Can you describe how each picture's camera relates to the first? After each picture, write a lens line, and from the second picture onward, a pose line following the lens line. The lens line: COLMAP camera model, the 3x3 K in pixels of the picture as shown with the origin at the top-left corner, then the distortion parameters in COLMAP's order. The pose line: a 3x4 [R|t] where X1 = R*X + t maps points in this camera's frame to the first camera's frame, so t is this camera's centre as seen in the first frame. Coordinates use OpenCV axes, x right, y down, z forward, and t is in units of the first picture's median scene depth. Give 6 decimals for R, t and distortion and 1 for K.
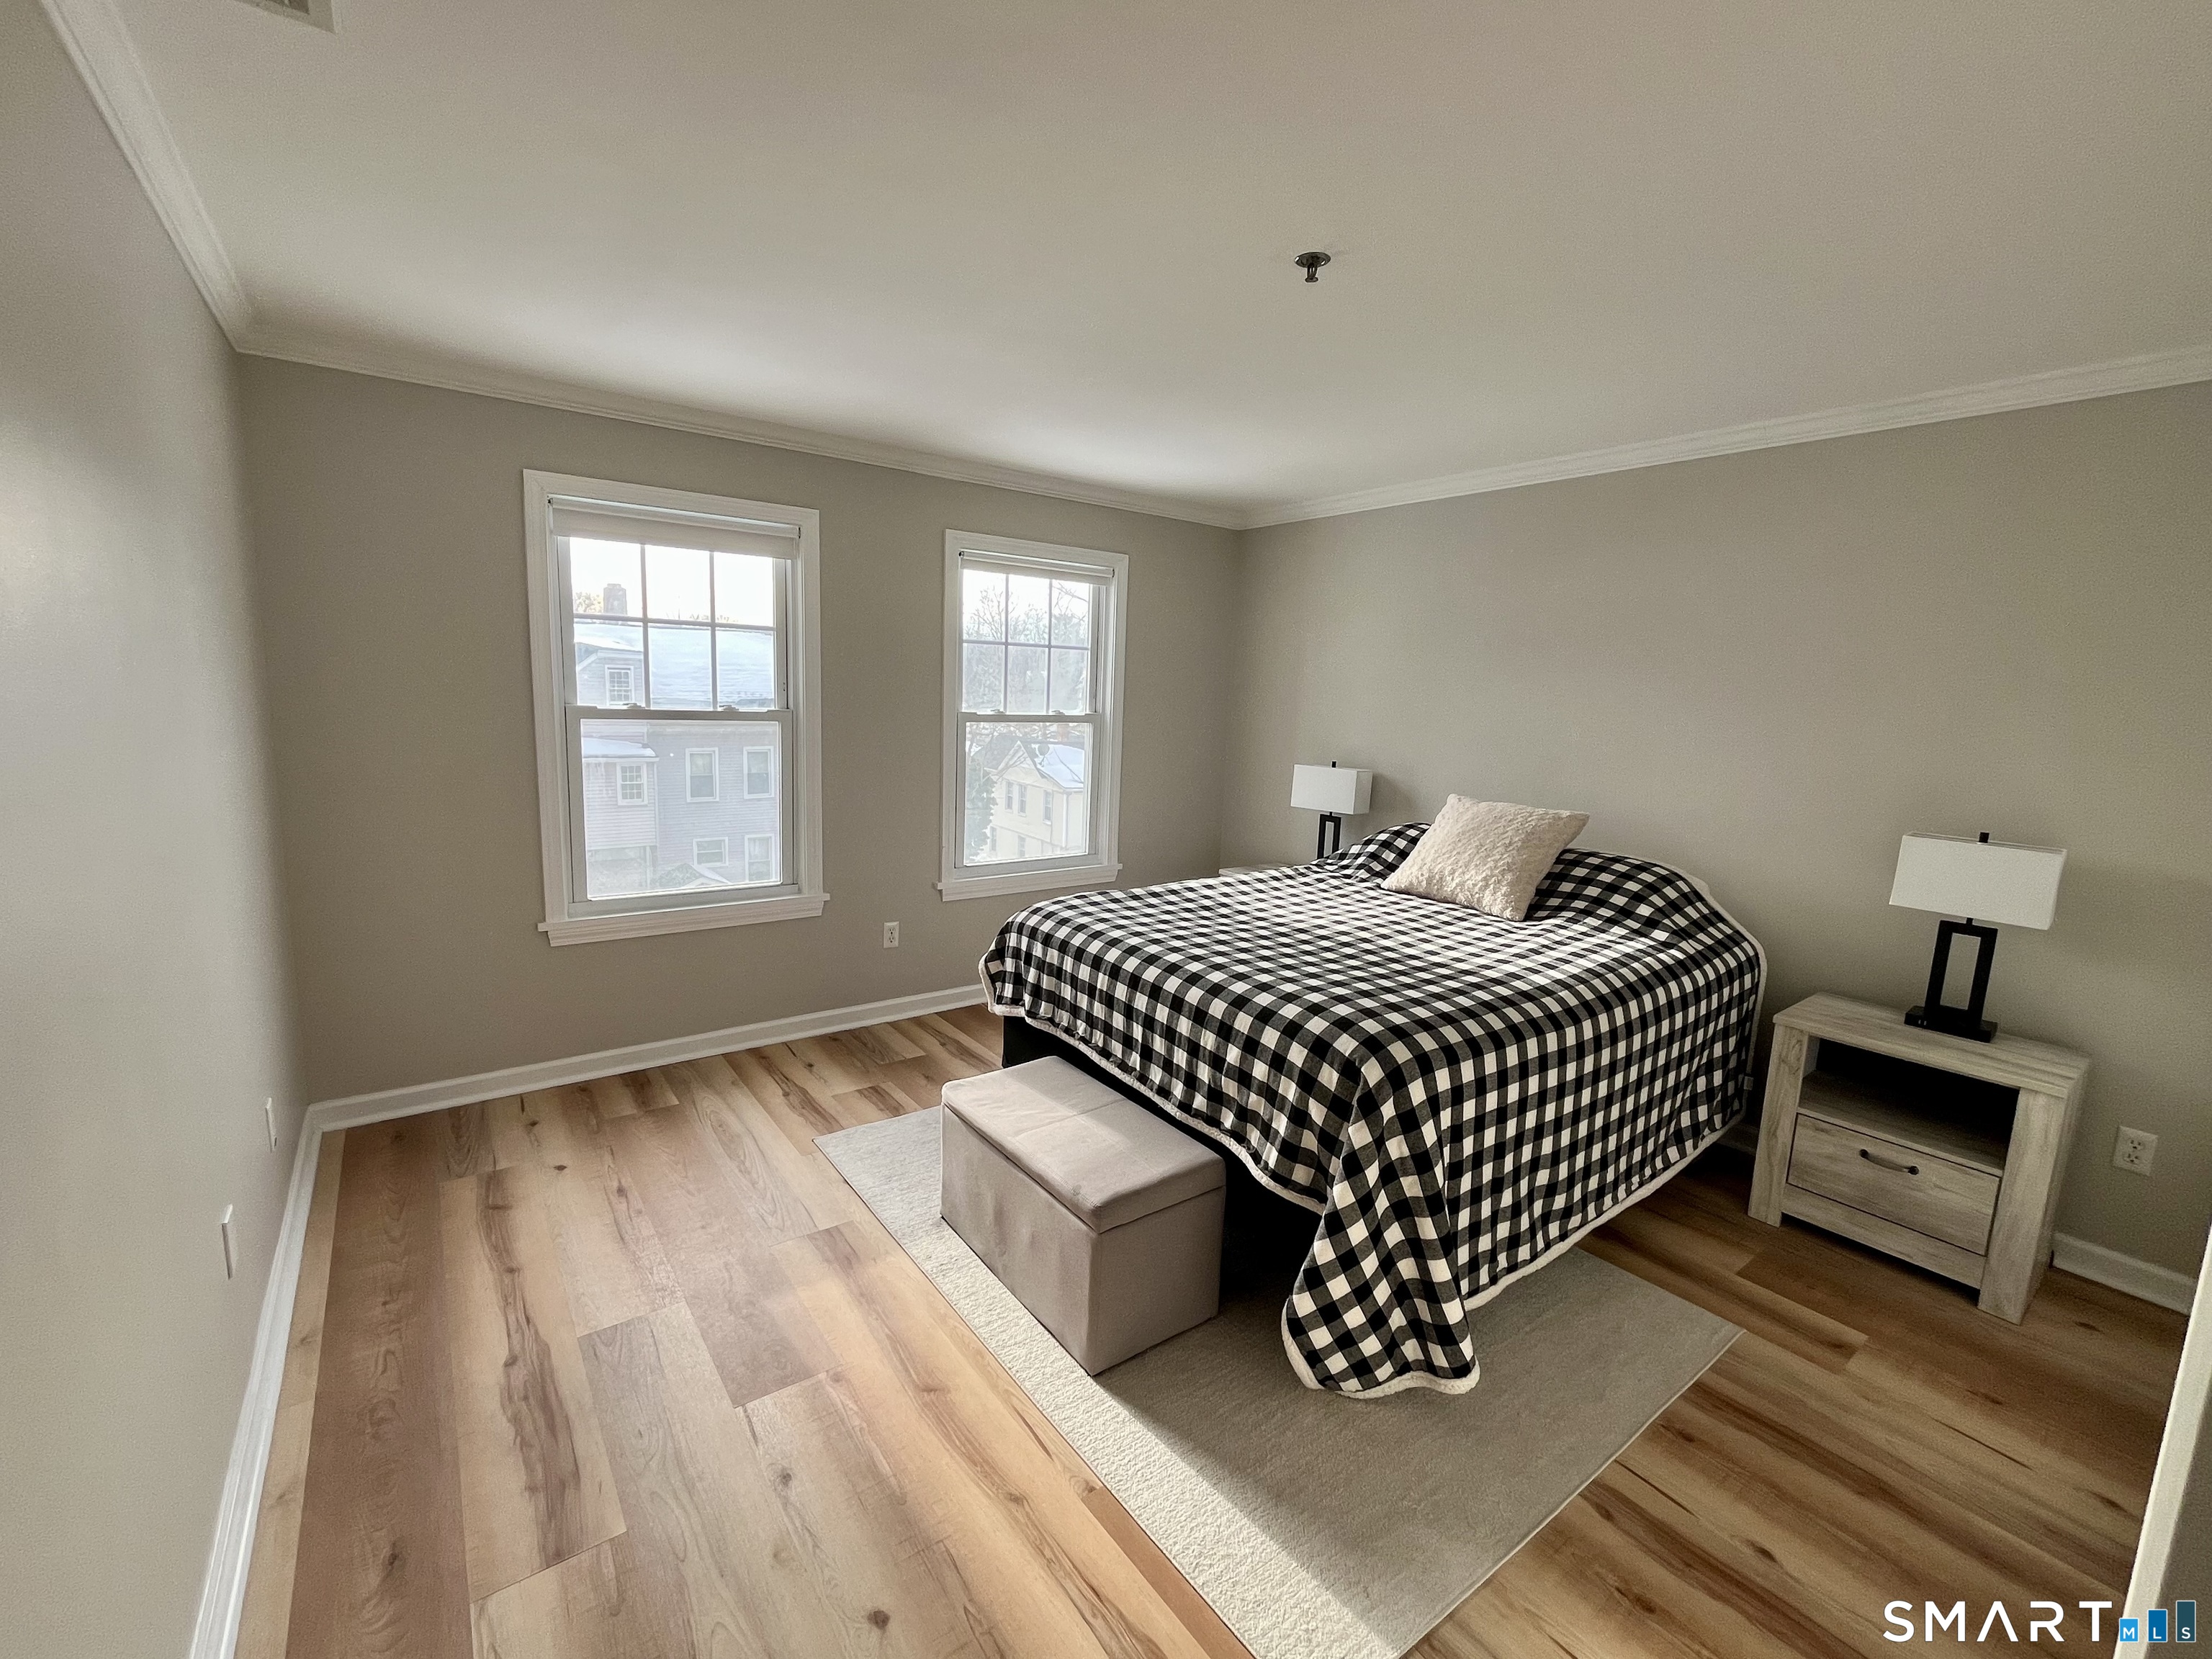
lens RADIAL K [[939.3, 0, 1108.5], [0, 939.3, 823.0], [0, 0, 1]] dist [-0.005360, 0.000735]
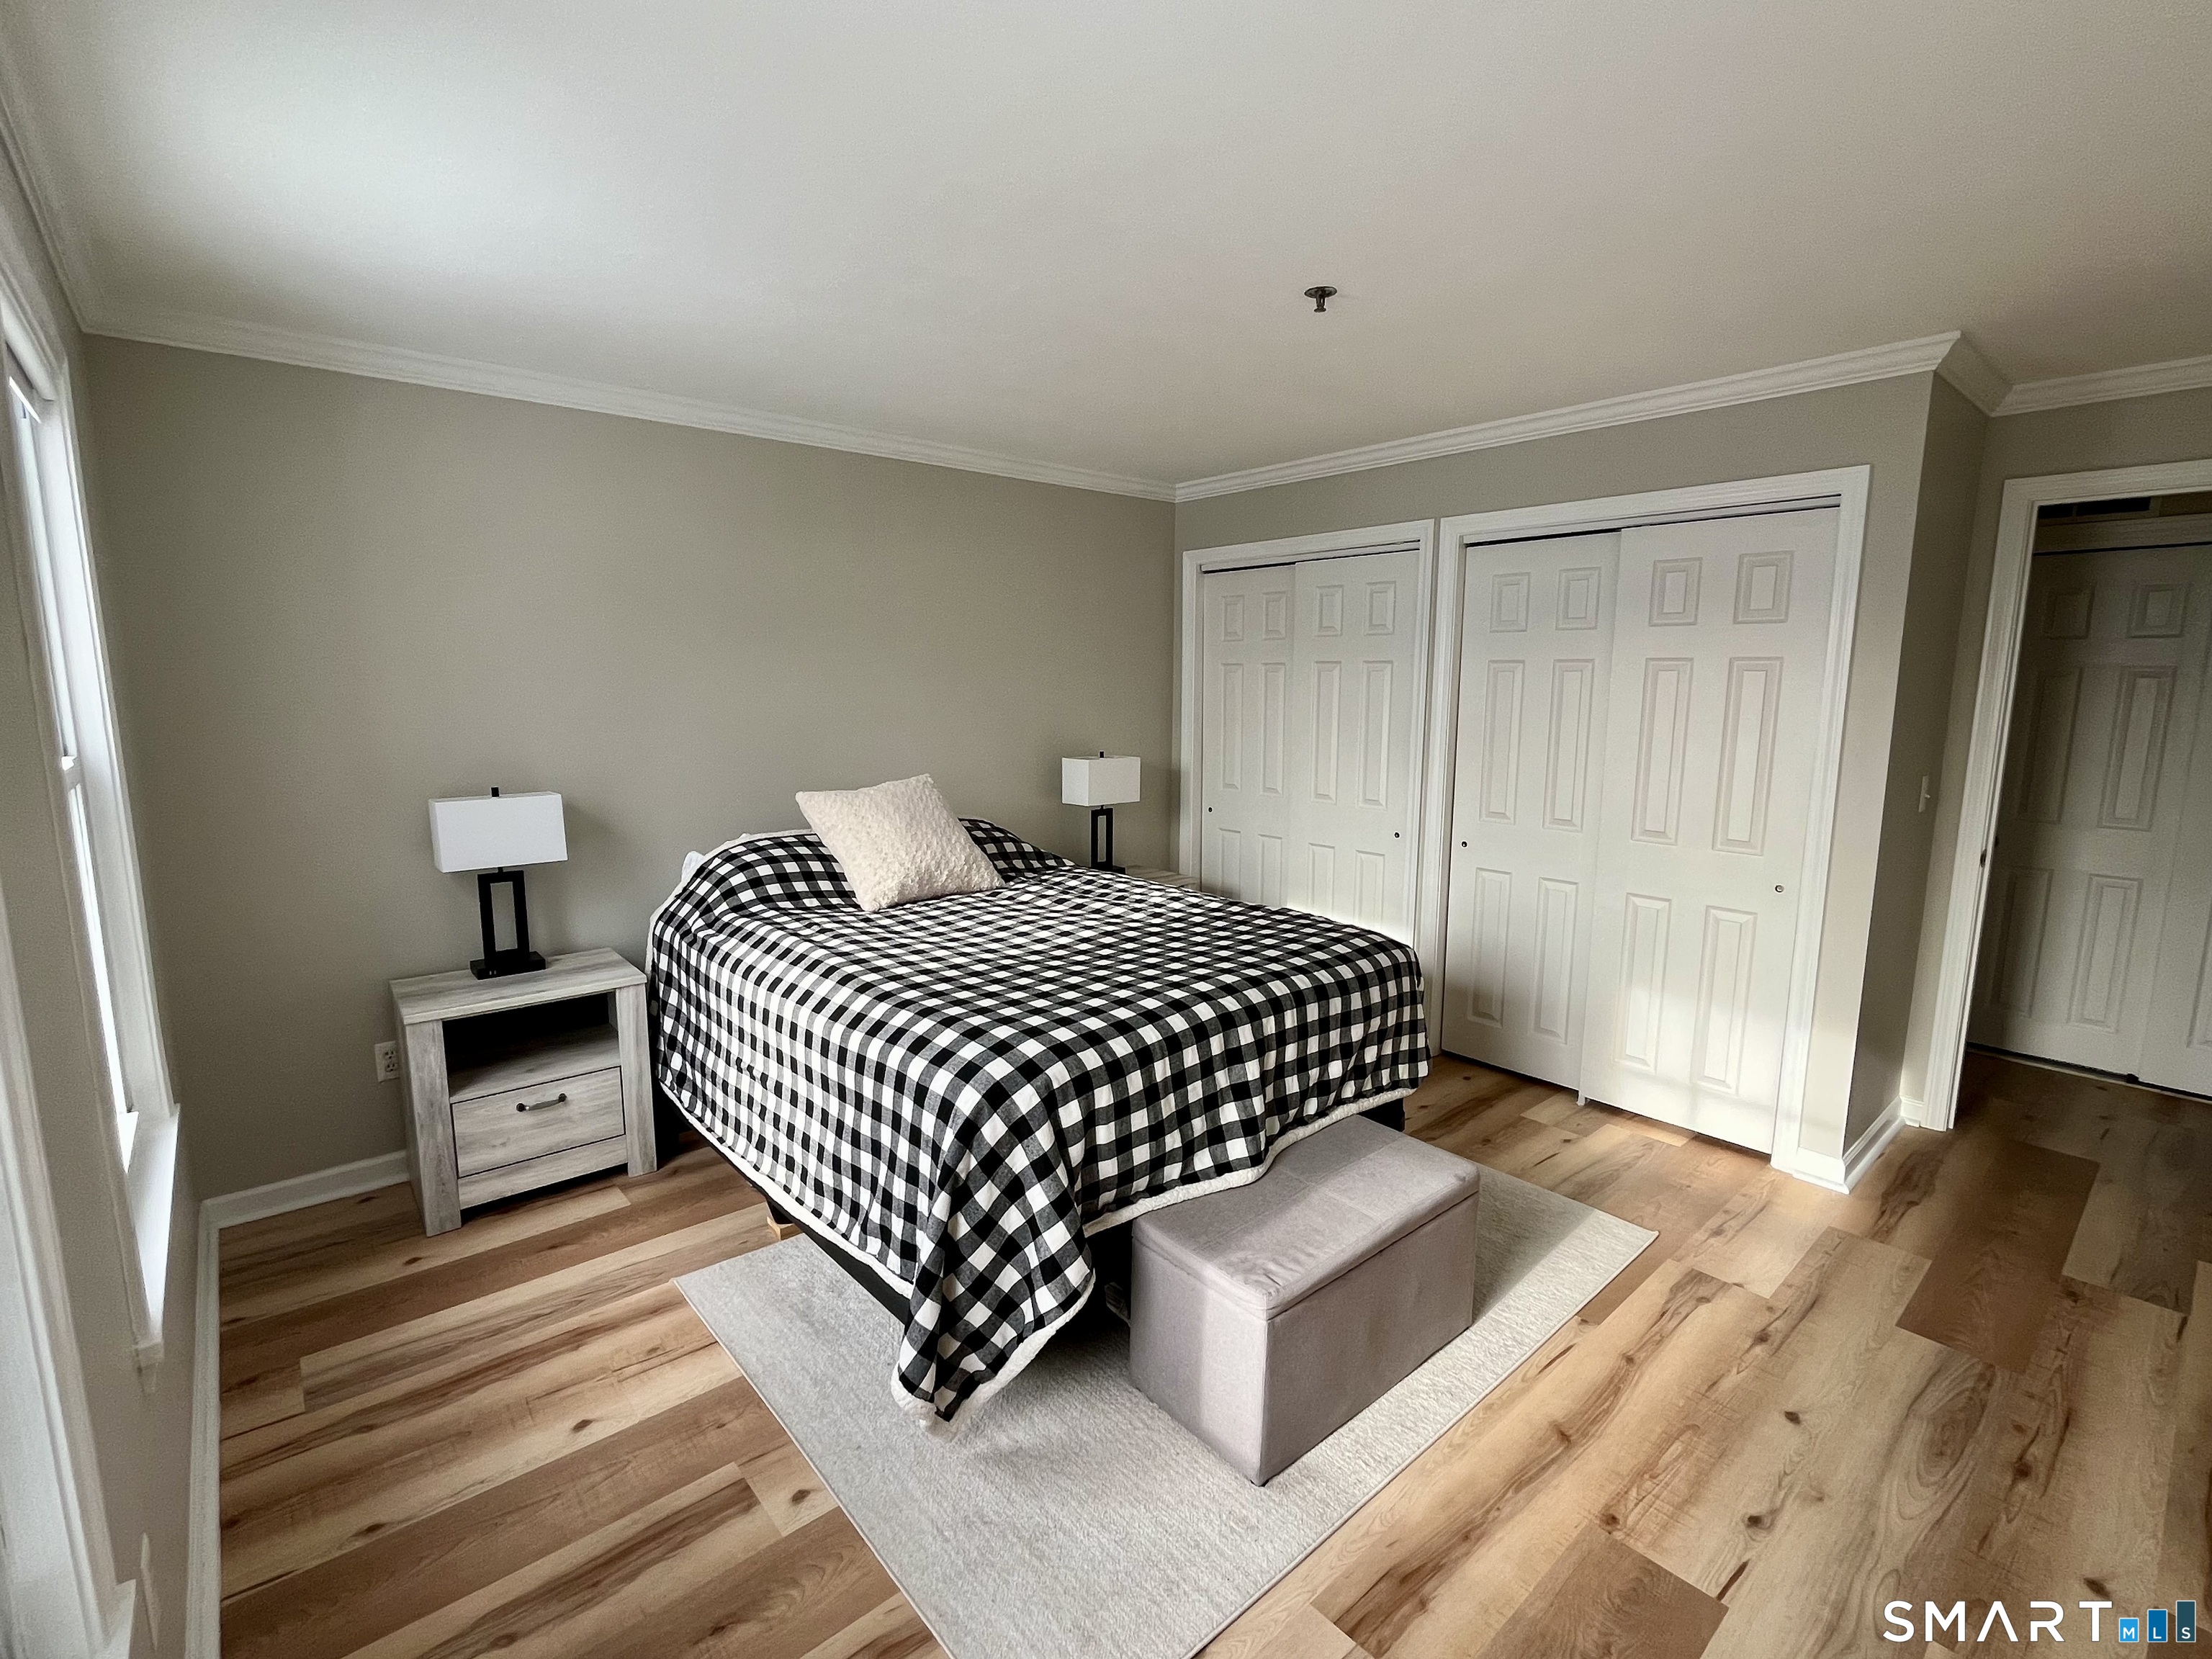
lens RADIAL K [[1008.8, 0, 1108.5], [0, 1008.8, 834.3], [0, 0, 1]] dist [-0.011363, -0.000268]
pose [[-0.079996, -0.185909, 0.979305, -0.298385], [0.140408, 0.970557, 0.195717, -0.070774], [-0.986857, 0.153159, -0.051538, 0.410084]]
